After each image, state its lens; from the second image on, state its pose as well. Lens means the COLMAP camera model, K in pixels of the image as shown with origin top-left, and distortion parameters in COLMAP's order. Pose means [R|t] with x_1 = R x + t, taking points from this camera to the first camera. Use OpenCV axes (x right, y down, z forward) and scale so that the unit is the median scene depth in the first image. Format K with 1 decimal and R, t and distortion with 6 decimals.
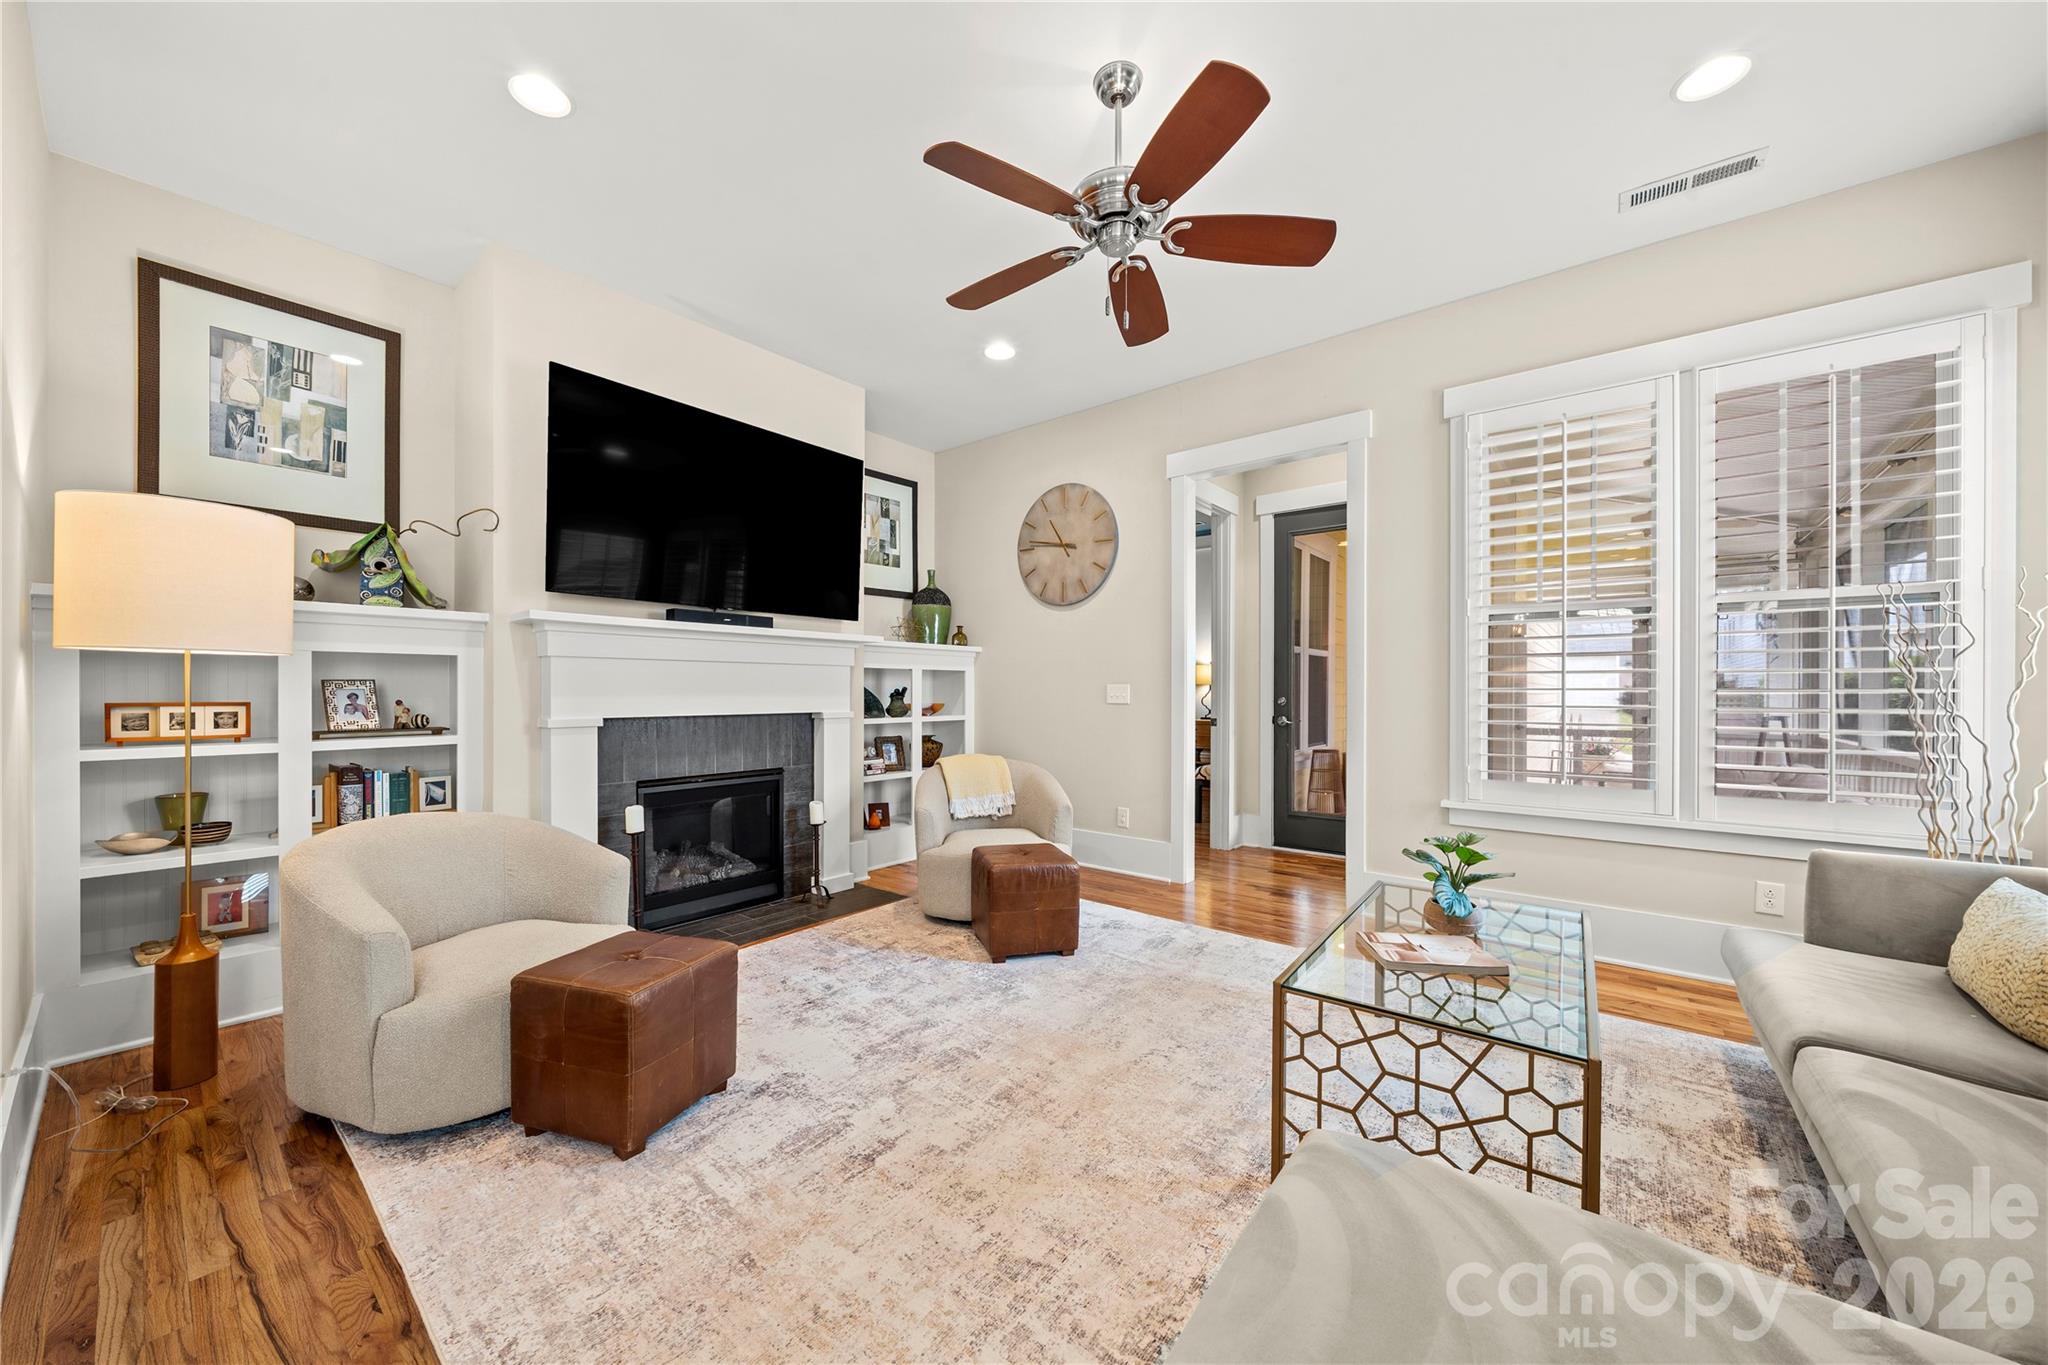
lens RADIAL K [[715.5, 0, 1029.8], [0, 715.5, 693.8], [0, 0, 1]] dist [-0.011721, 0.000195]
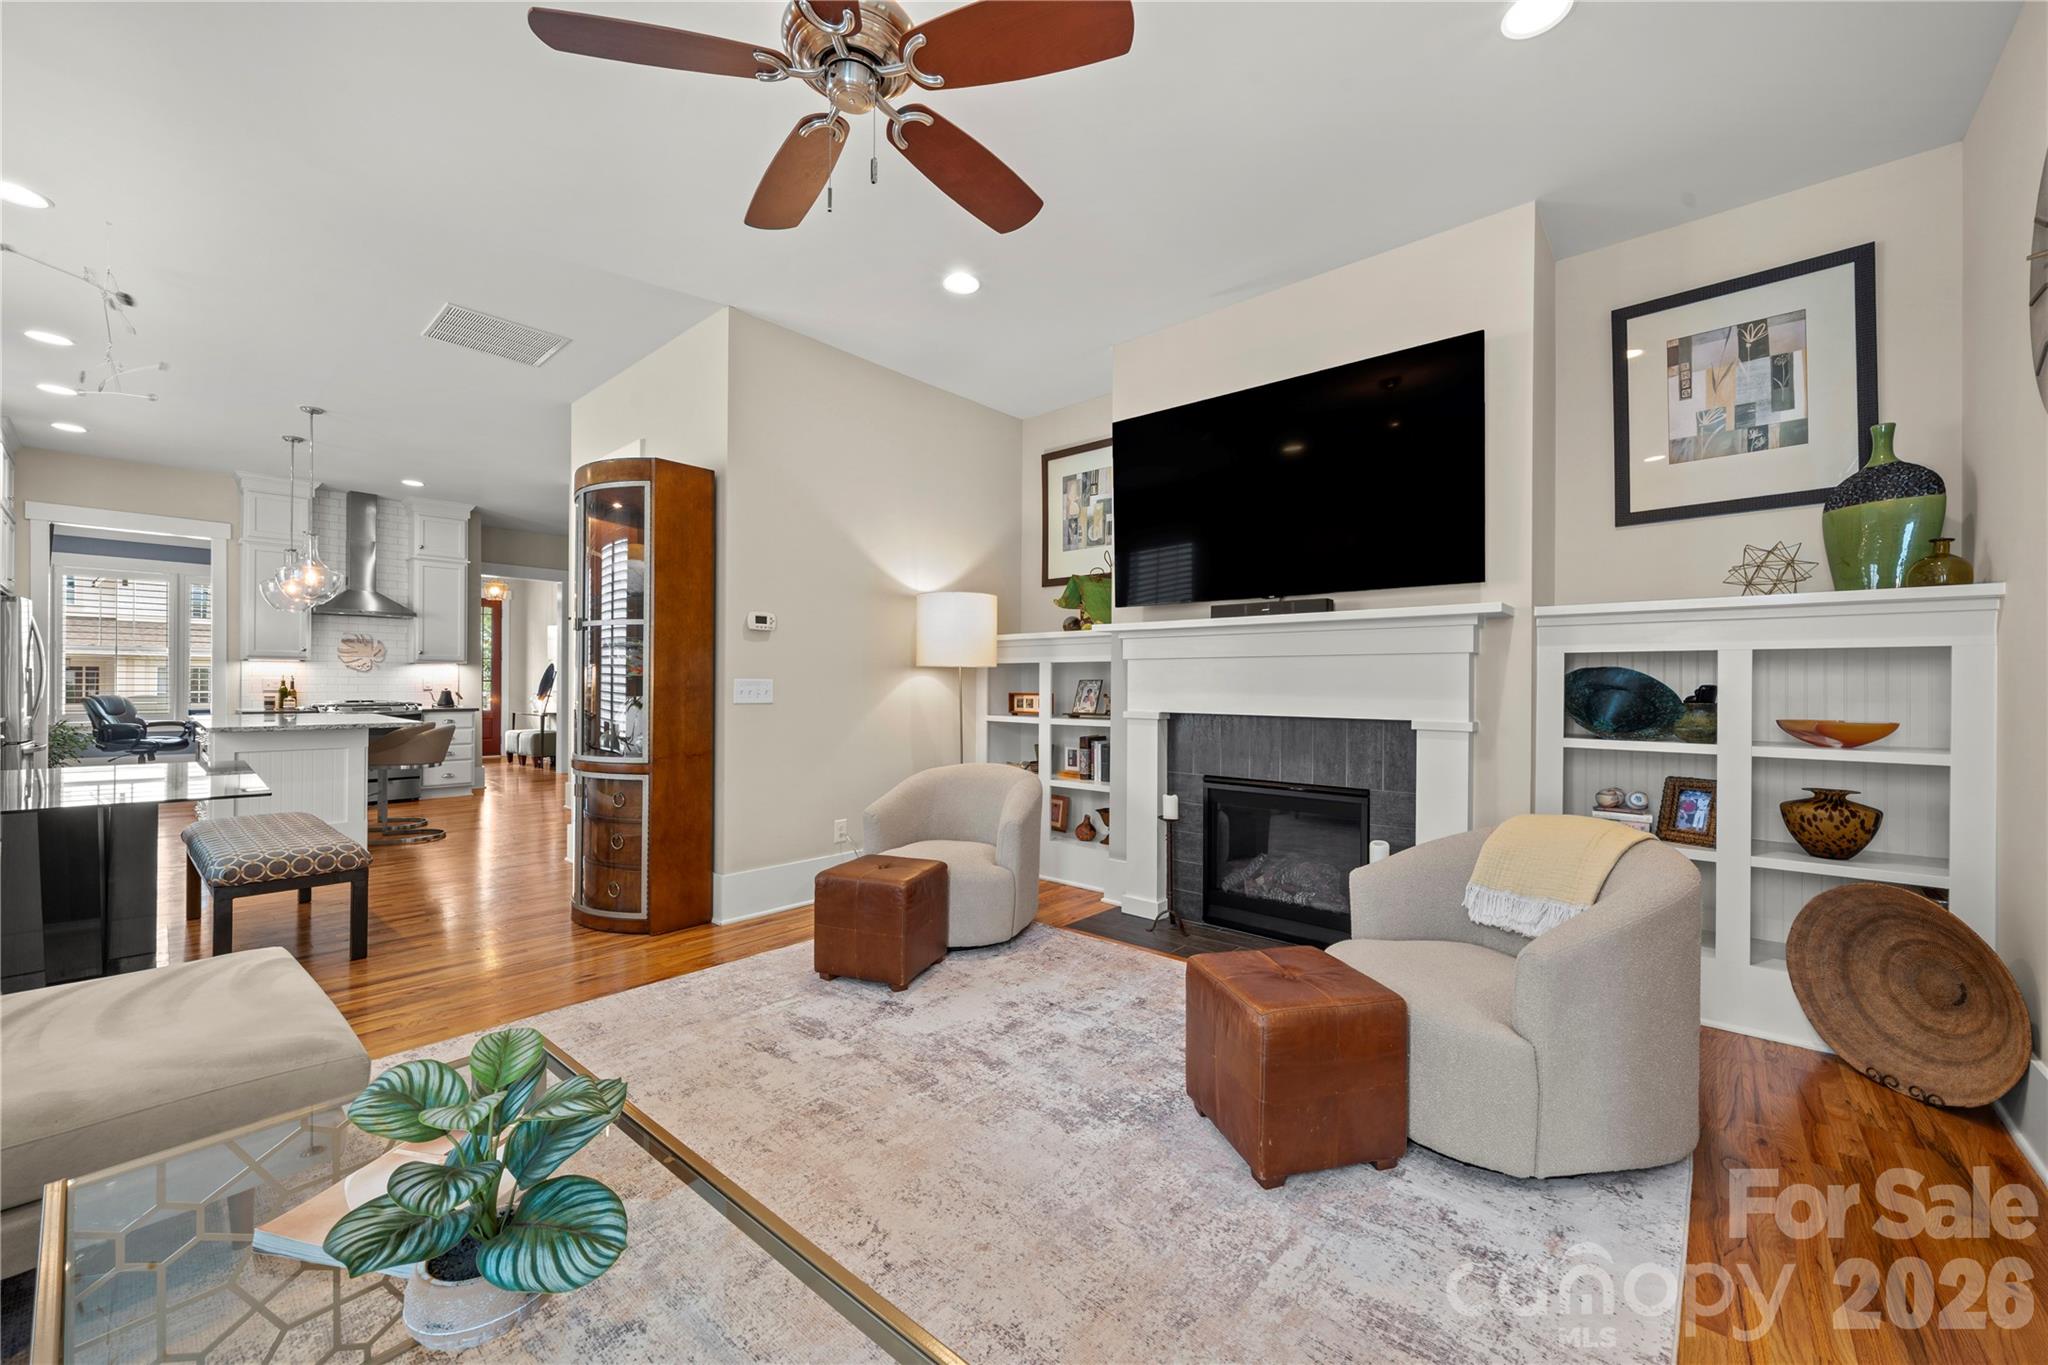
lens RADIAL K [[797.4, 0, 1033.9], [0, 797.4, 674.5], [0, 0, 1]] dist [0.000707, -0.000147]
pose [[-0.044561, -0.010168, -0.998955, 0.744470], [-0.008068, 0.999919, -0.009818, -0.013387], [0.998974, 0.007623, -0.044640, 0.945441]]
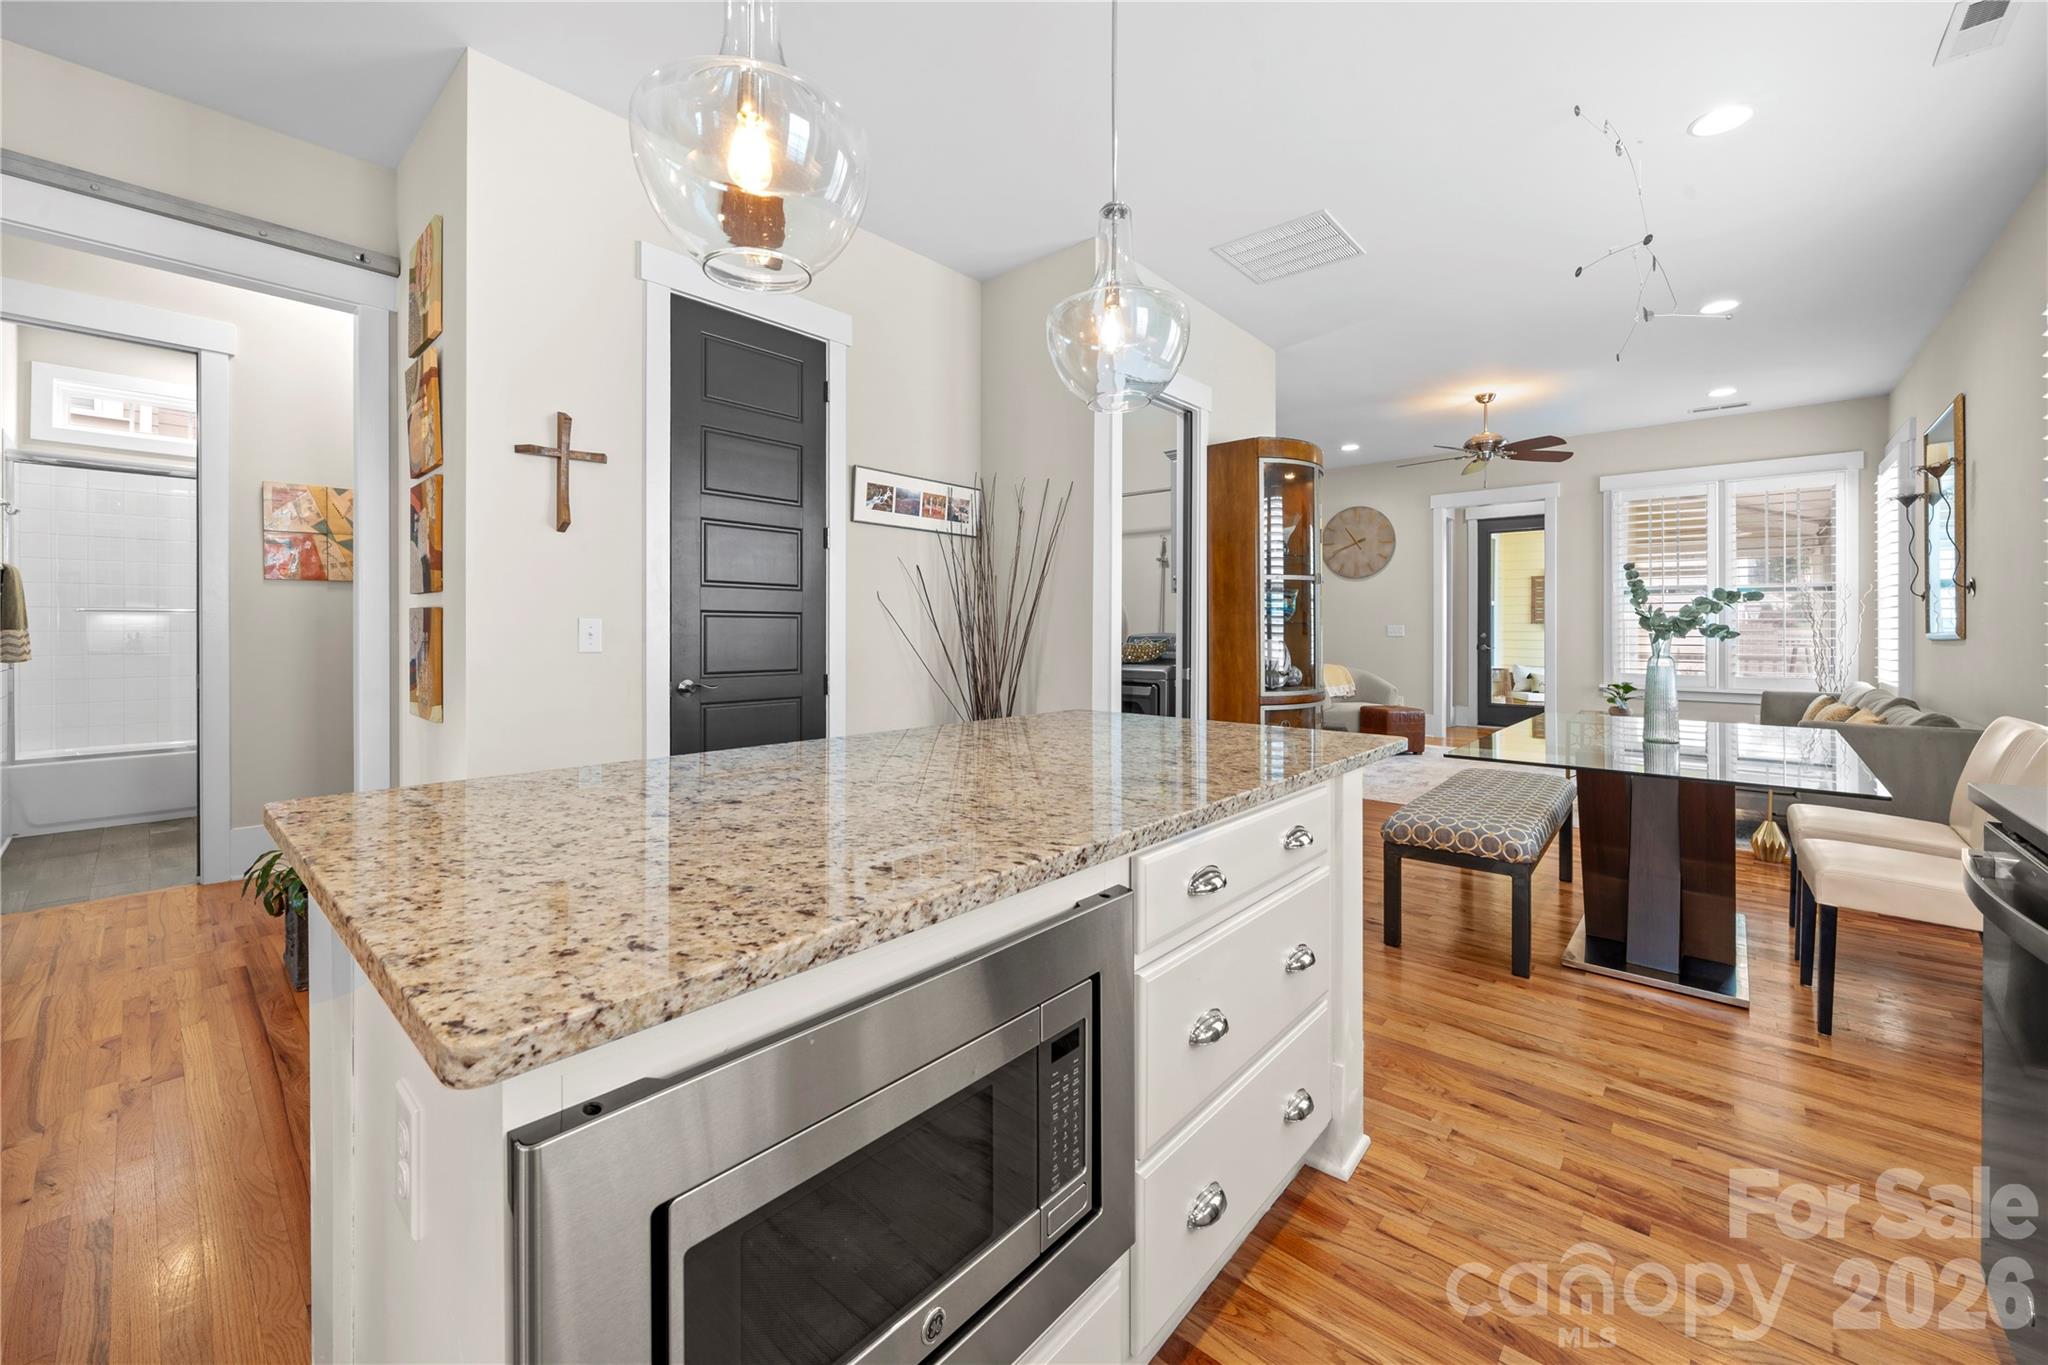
lens RADIAL K [[797.4, 0, 1014.7], [0, 797.4, 635.5], [0, 0, 1]] dist [0.000707, -0.000147]
pose [[0.999588, -0.003253, -0.028505, -0.500949], [0.003422, 0.999977, 0.005881, -0.000750], [0.028485, -0.005976, 0.999576, -0.646942]]
